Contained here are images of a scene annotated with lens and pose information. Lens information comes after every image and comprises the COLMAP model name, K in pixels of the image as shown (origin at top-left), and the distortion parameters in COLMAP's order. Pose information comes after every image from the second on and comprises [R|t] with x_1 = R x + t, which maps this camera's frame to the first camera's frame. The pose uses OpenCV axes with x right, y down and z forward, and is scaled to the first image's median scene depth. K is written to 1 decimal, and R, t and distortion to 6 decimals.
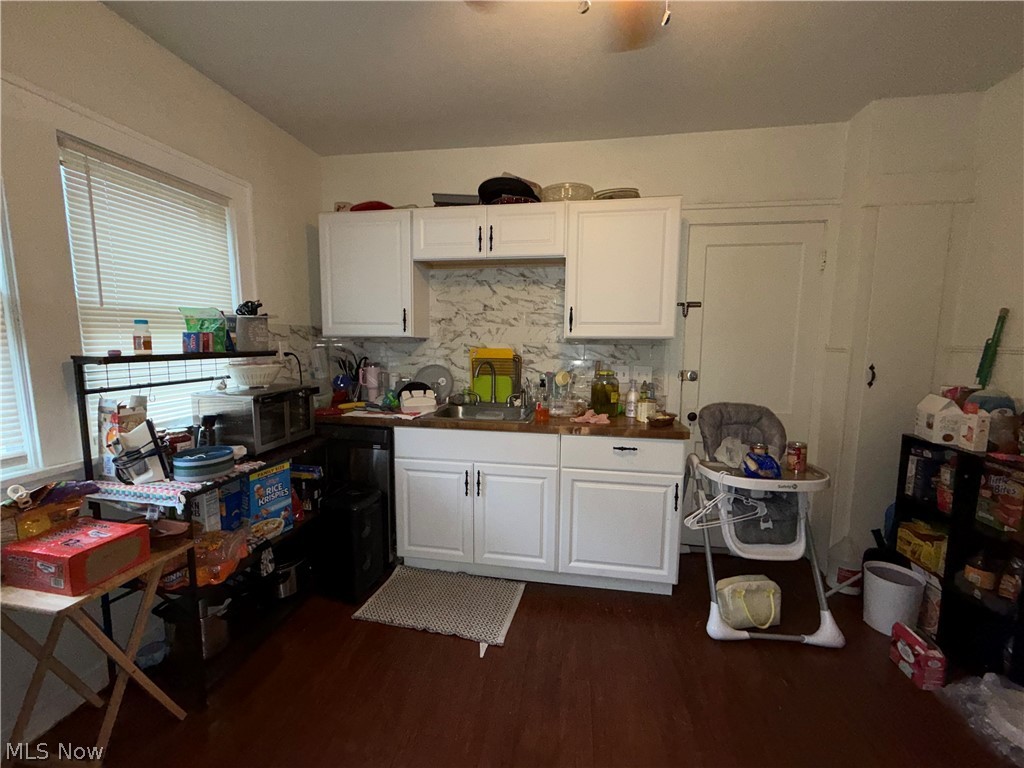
lens RADIAL K [[409.2, 0, 509.7], [0, 409.2, 384.6], [0, 0, 1]] dist [0.000178, 0.000158]
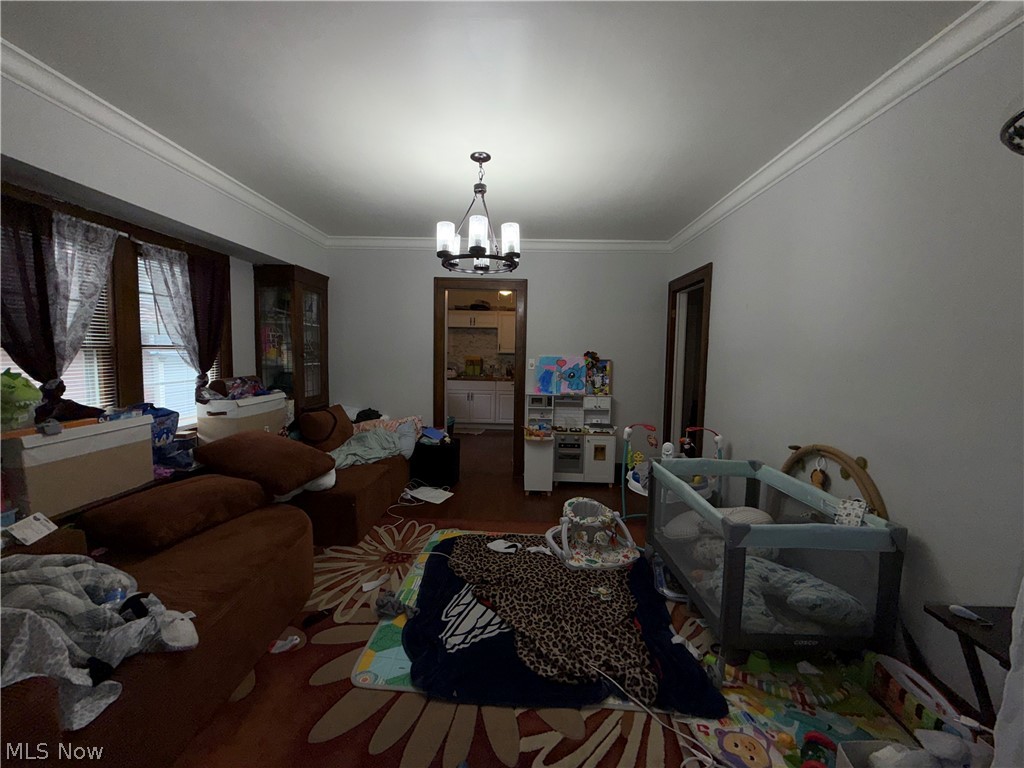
lens RADIAL K [[409.2, 0, 509.7], [0, 409.2, 384.6], [0, 0, 1]] dist [0.000178, 0.000158]
pose [[0.989548, -0.000777, 0.144202, -0.235354], [0.006388, 0.999240, -0.038447, 0.258552], [-0.144063, 0.038966, 0.988801, -2.180797]]
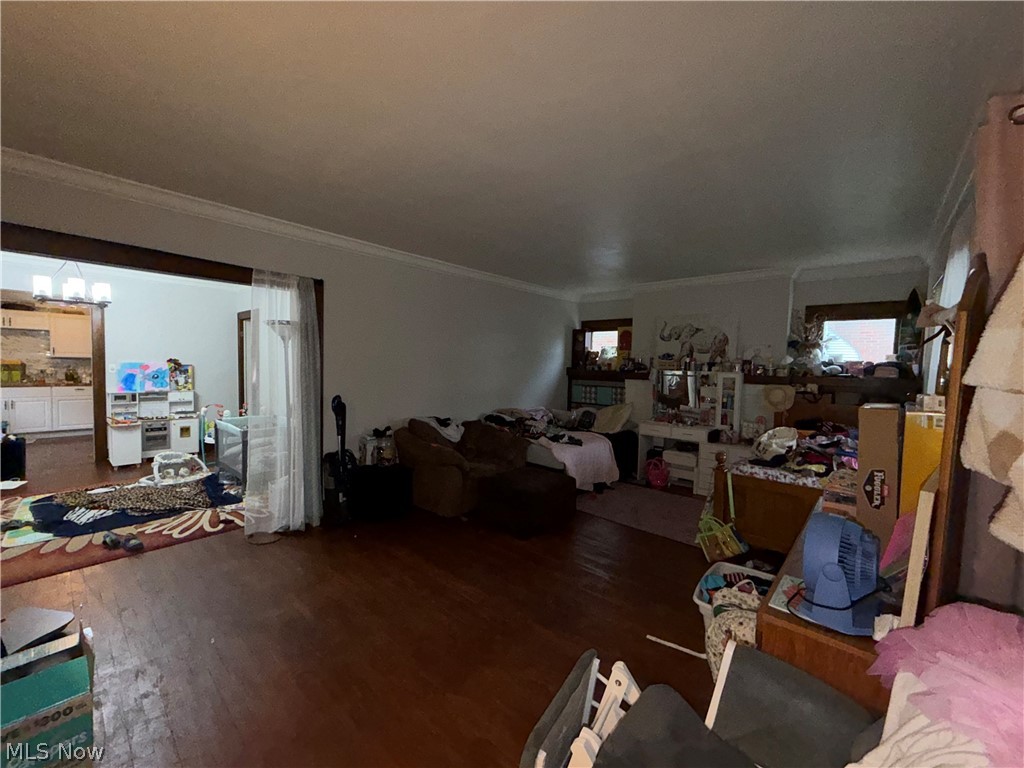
lens RADIAL K [[409.2, 0, 509.7], [0, 409.2, 384.6], [0, 0, 1]] dist [0.000178, 0.000158]
pose [[0.529796, -0.035029, 0.847401, -0.644119], [0.077982, 0.996926, -0.007545, 0.378791], [-0.844532, 0.070079, 0.530899, -3.474693]]
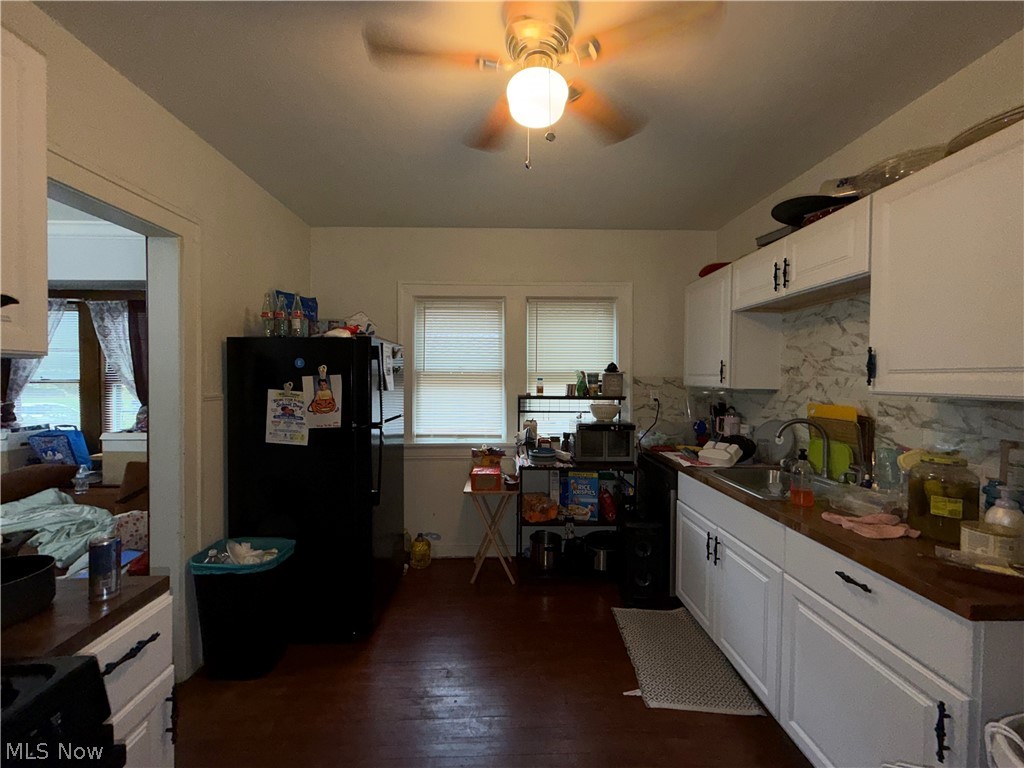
lens RADIAL K [[409.2, 0, 509.7], [0, 409.2, 384.6], [0, 0, 1]] dist [0.000178, 0.000158]
pose [[0.191257, 0.008569, -0.981503, 0.669594], [-0.114879, 0.993285, -0.013714, -0.054490], [0.974794, 0.115377, 0.190957, 0.316522]]
